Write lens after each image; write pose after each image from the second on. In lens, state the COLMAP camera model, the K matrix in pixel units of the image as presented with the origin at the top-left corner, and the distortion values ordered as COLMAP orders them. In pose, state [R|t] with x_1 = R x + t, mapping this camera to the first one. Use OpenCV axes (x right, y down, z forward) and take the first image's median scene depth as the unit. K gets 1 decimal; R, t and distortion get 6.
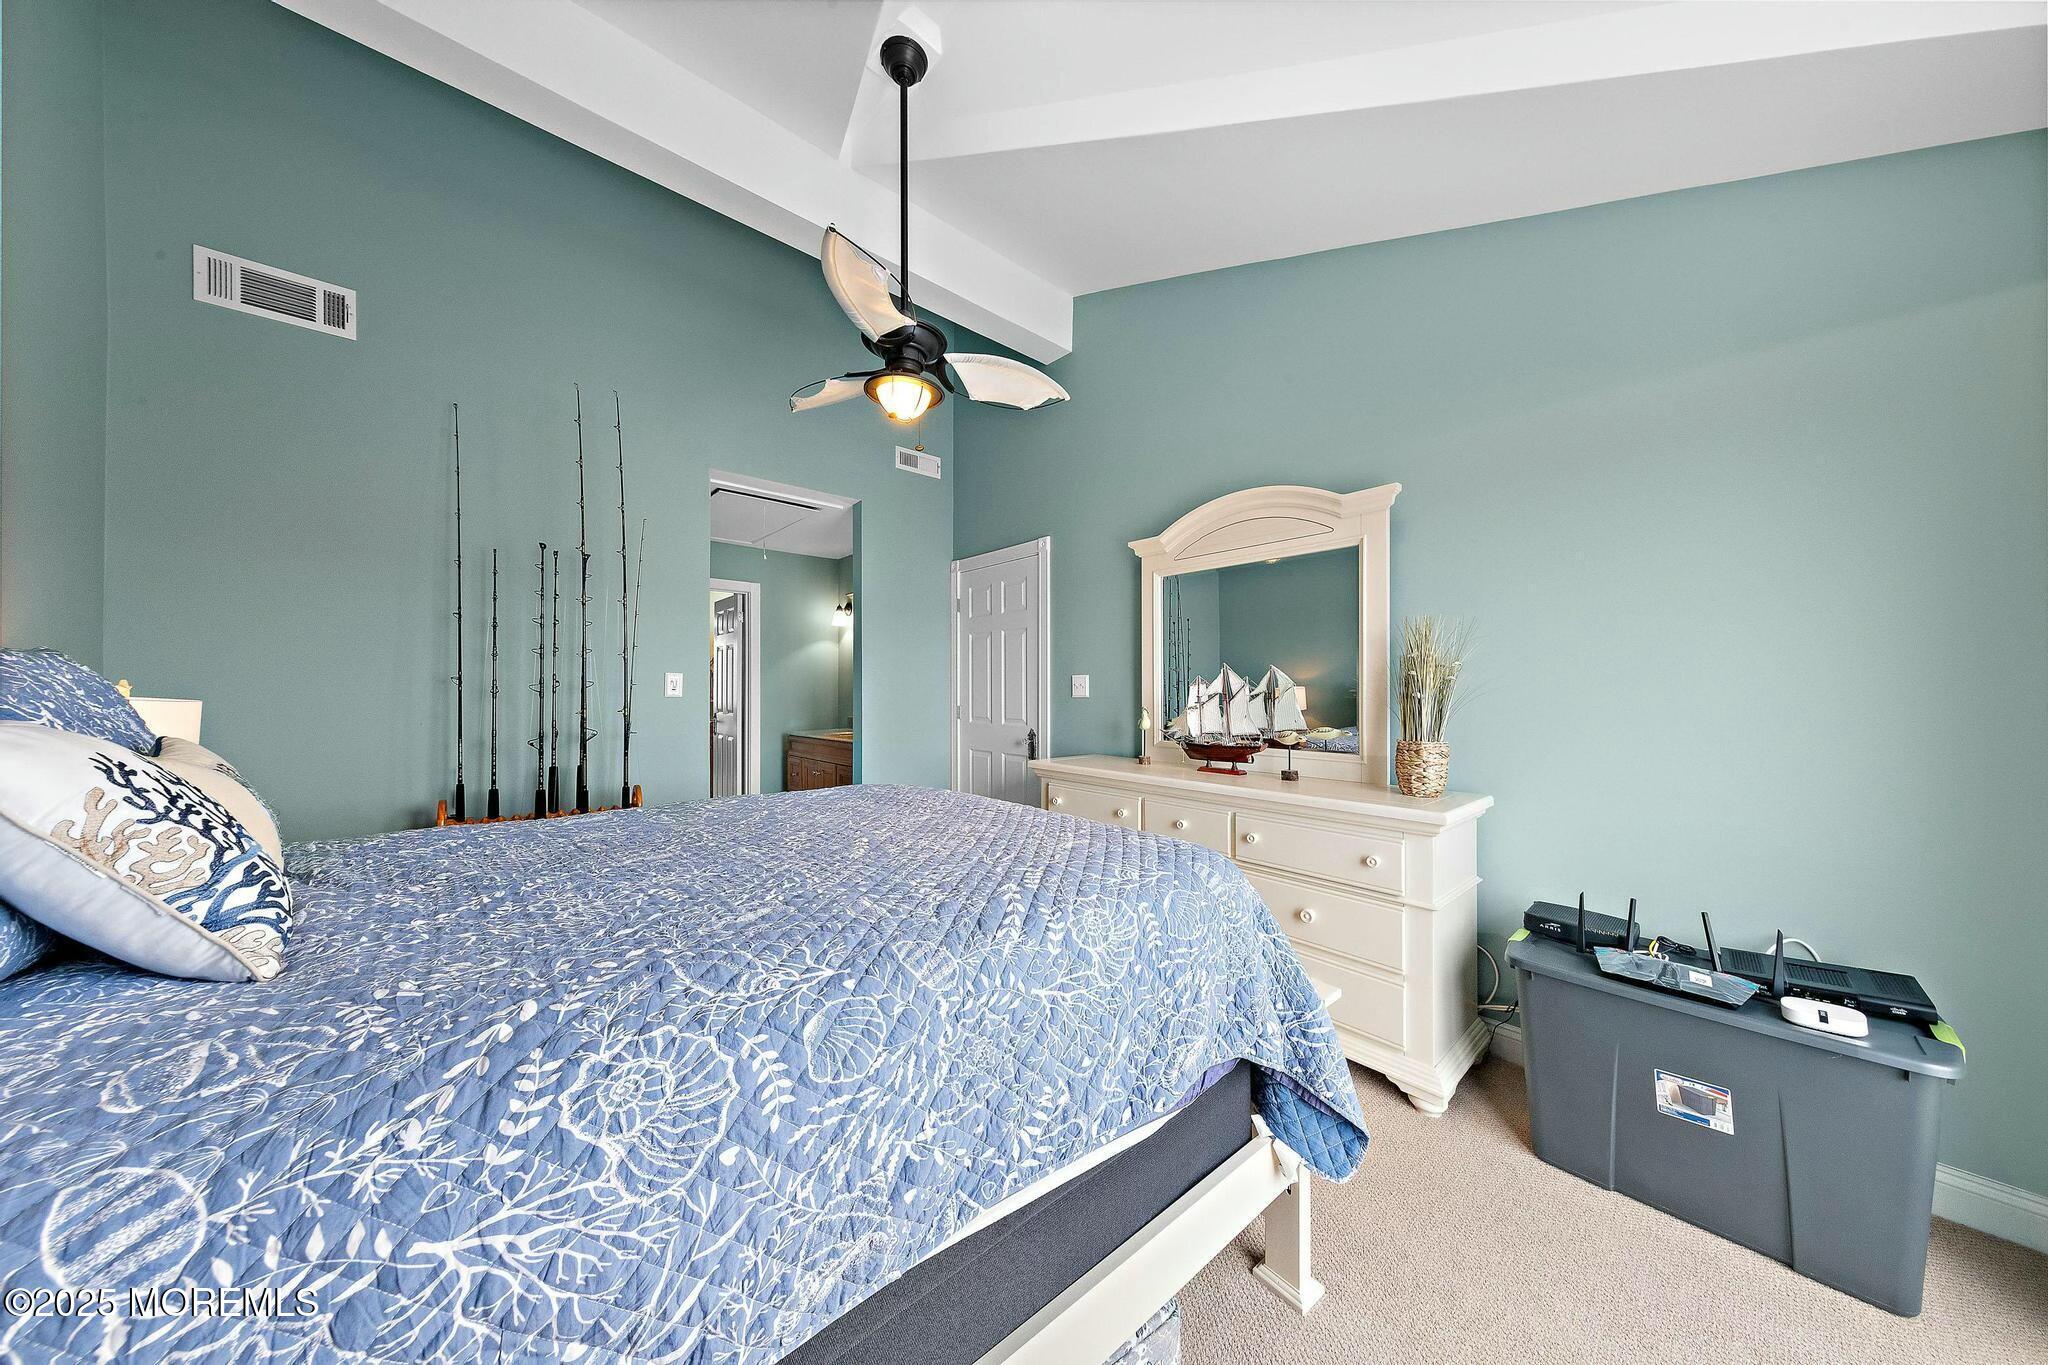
lens RADIAL K [[640.8, 0, 1029.7], [0, 640.8, 689.0], [0, 0, 1]] dist [0.000979, 0.000012]
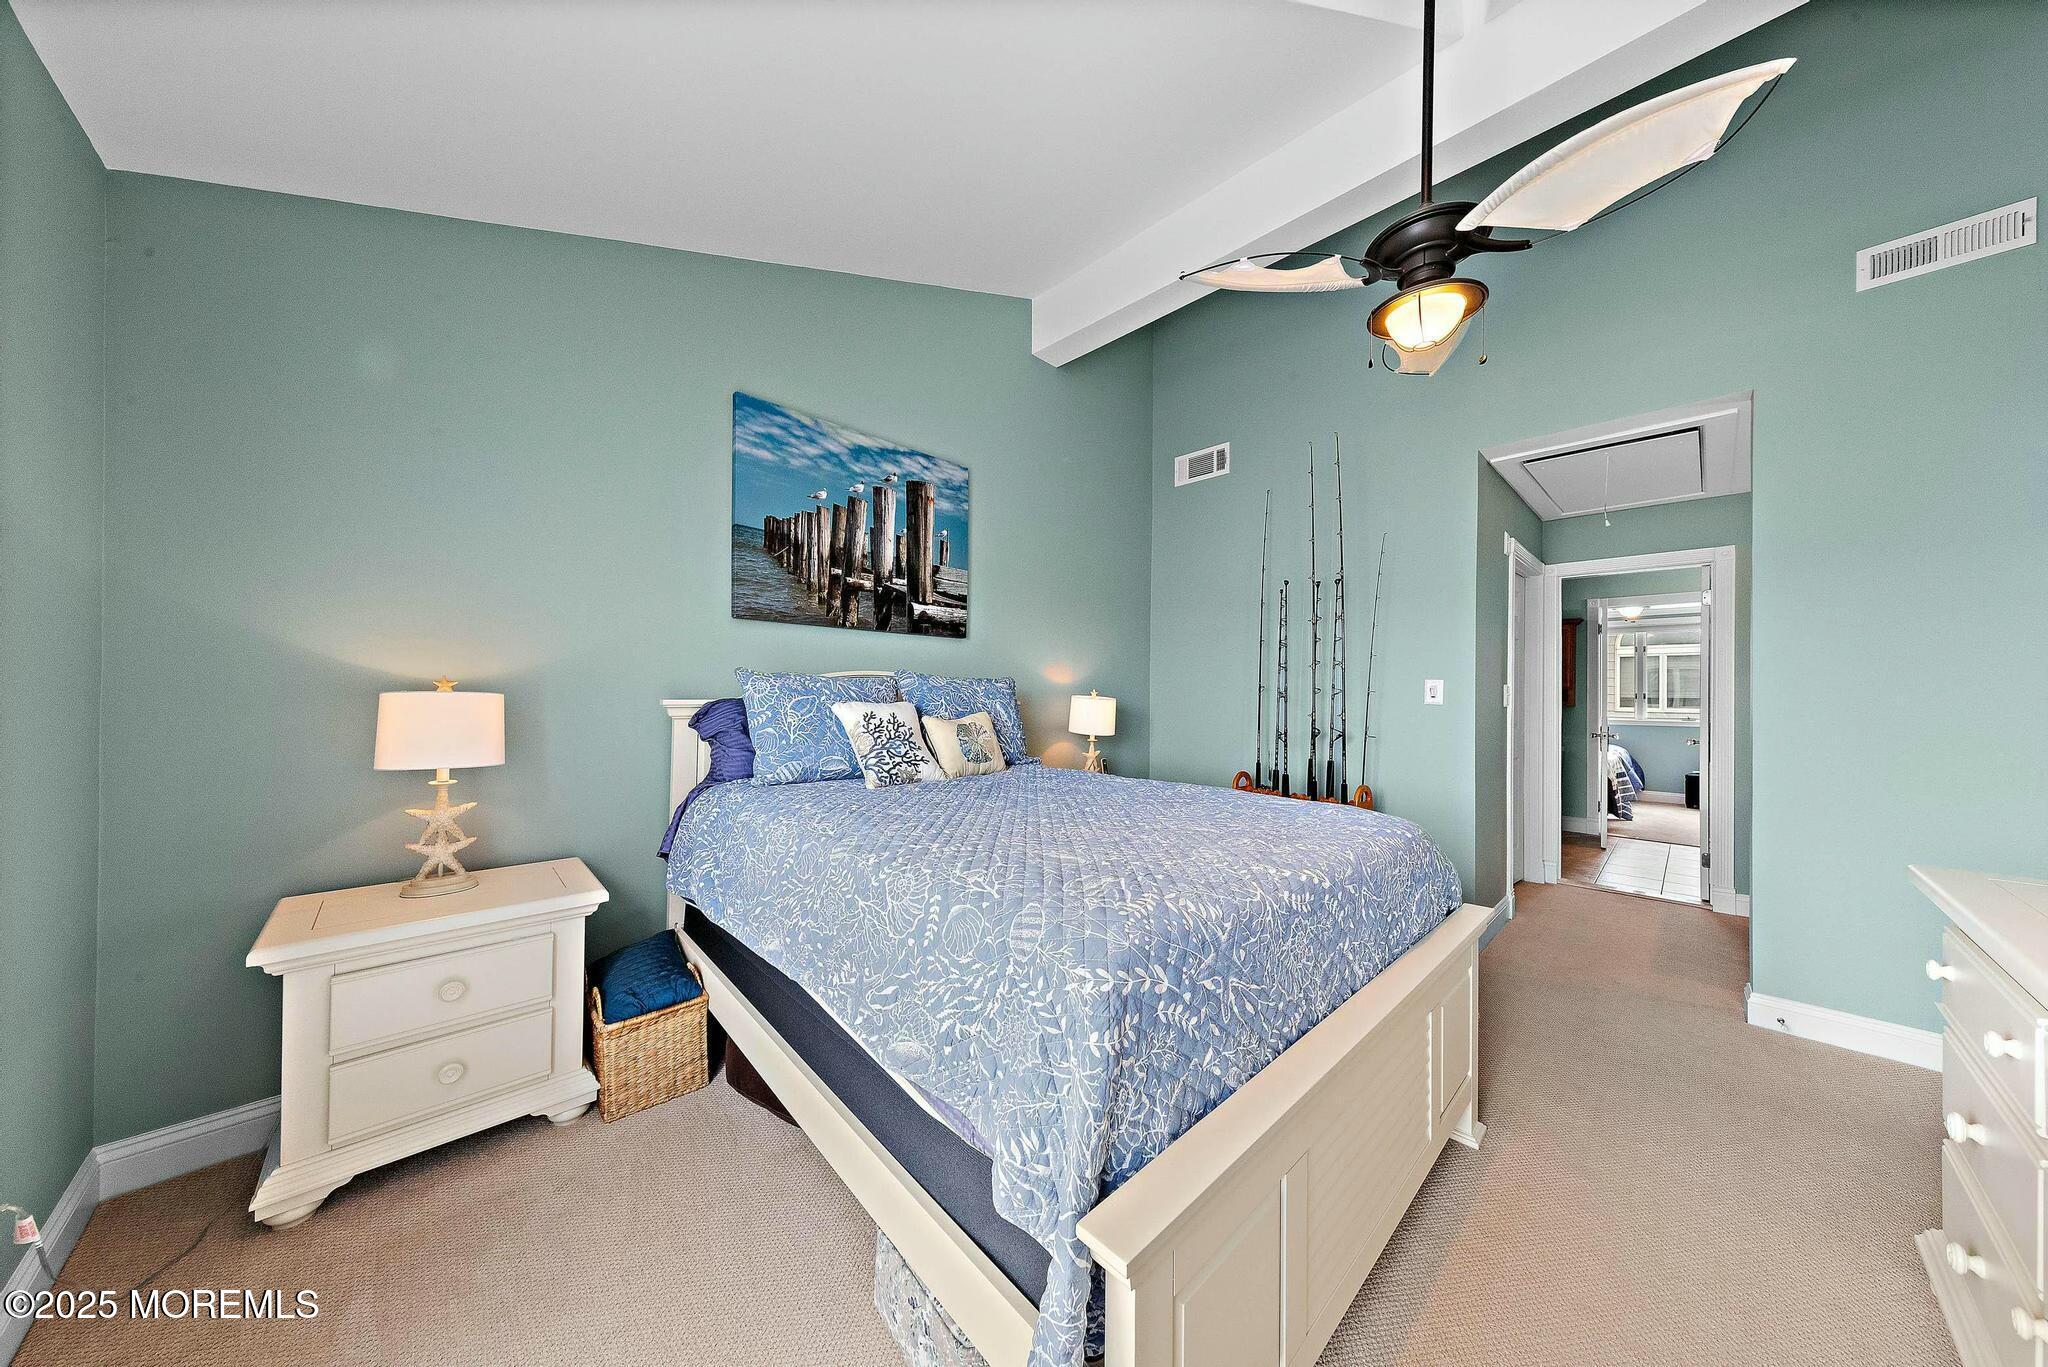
lens RADIAL K [[640.8, 0, 1030.1], [0, 640.8, 688.4], [0, 0, 1]] dist [0.000979, 0.000012]
pose [[0.046556, -0.006038, -0.998897, 0.489519], [-0.001886, 0.999979, -0.006133, -0.006611], [0.998914, 0.002169, 0.046544, 0.443108]]
